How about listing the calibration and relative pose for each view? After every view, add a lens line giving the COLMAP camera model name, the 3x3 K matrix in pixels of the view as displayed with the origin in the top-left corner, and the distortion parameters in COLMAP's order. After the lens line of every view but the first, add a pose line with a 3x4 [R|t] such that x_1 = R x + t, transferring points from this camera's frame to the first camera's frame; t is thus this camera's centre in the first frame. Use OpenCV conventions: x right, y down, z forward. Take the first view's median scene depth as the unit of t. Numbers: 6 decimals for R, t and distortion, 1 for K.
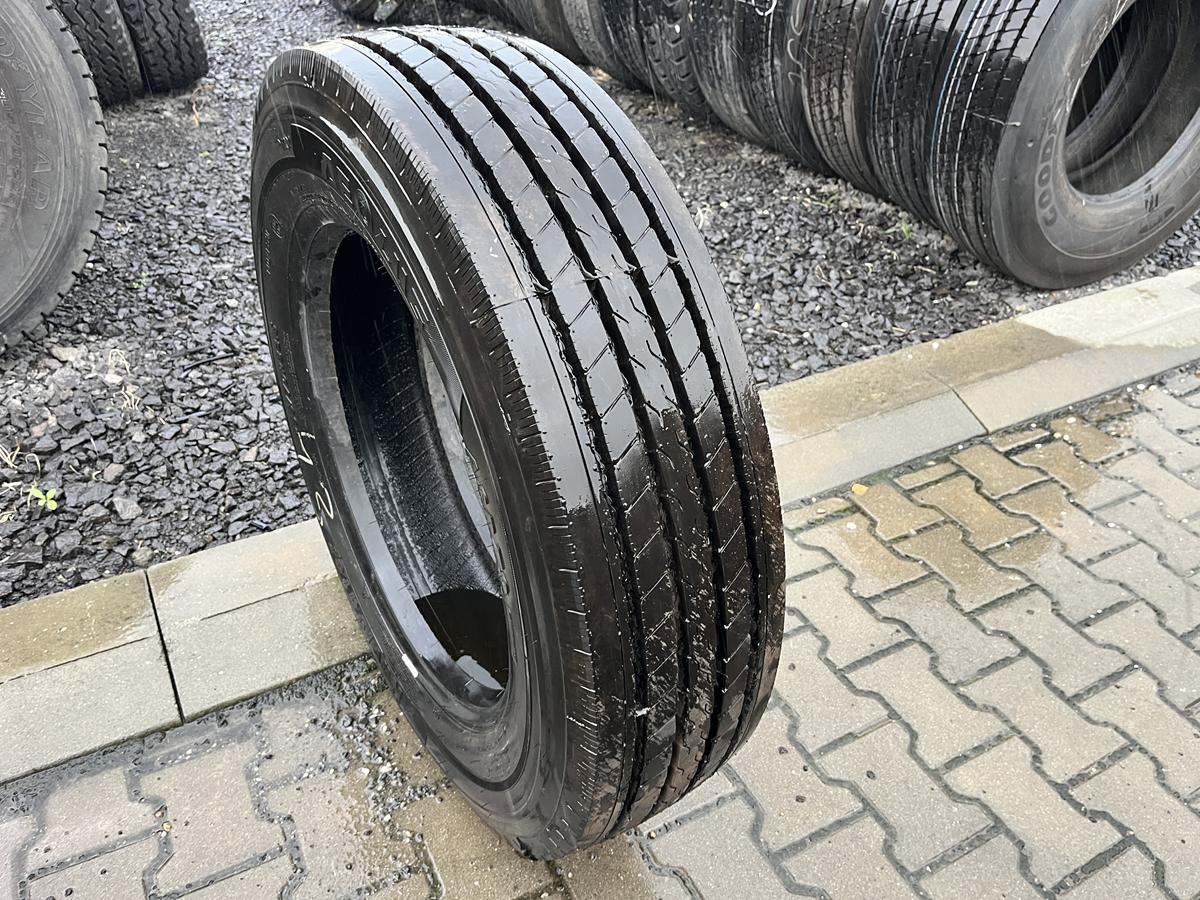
lens RADIAL K [[909.8, 0, 604.6], [0, 909.8, 457.6], [0, 0, 1]] dist [0.073504, -0.109459]
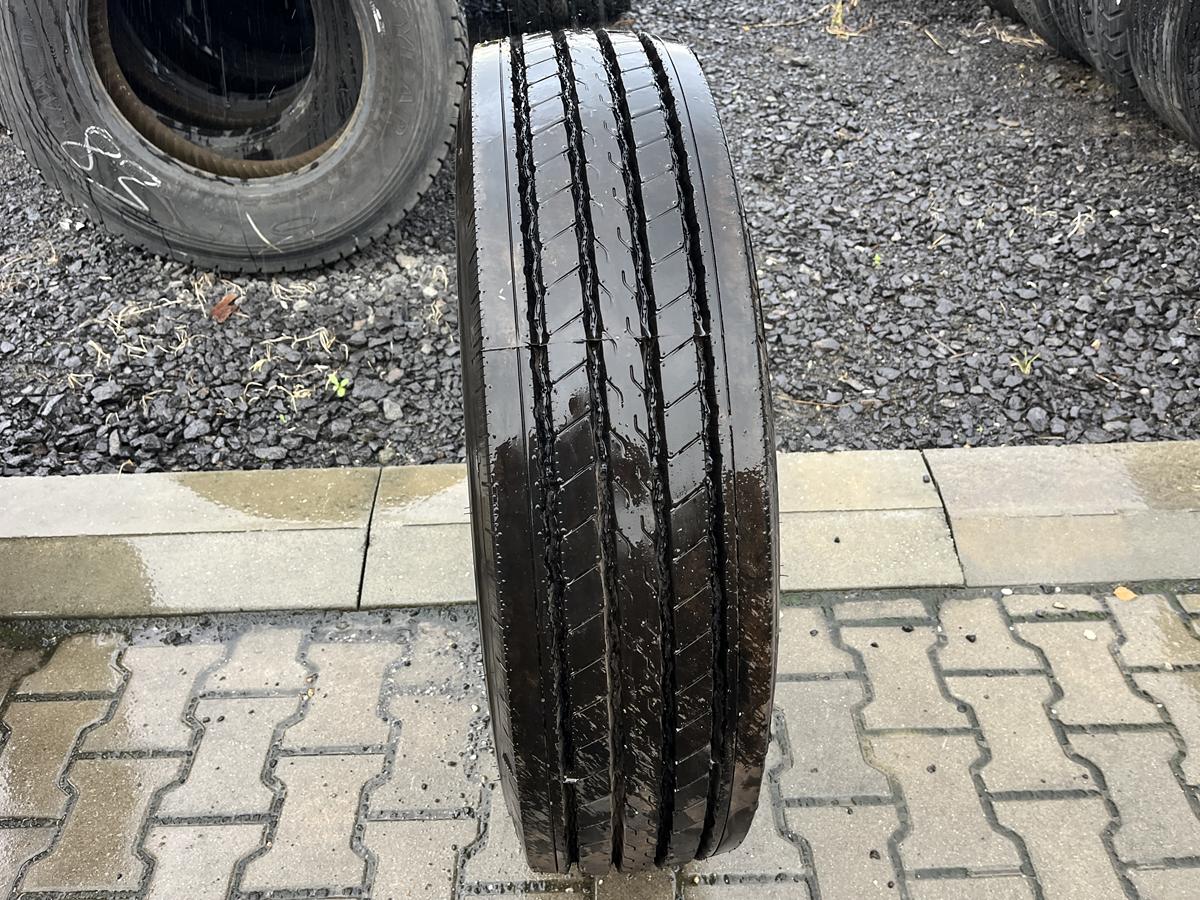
lens RADIAL K [[909.8, 0, 613.4], [0, 909.8, 448.2], [0, 0, 1]] dist [0.073504, -0.109459]
pose [[0.889473, 0.255876, -0.378635, 0.147778], [-0.233550, 0.966698, 0.104635, -0.071756], [0.392800, -0.004640, 0.919612, 0.051507]]
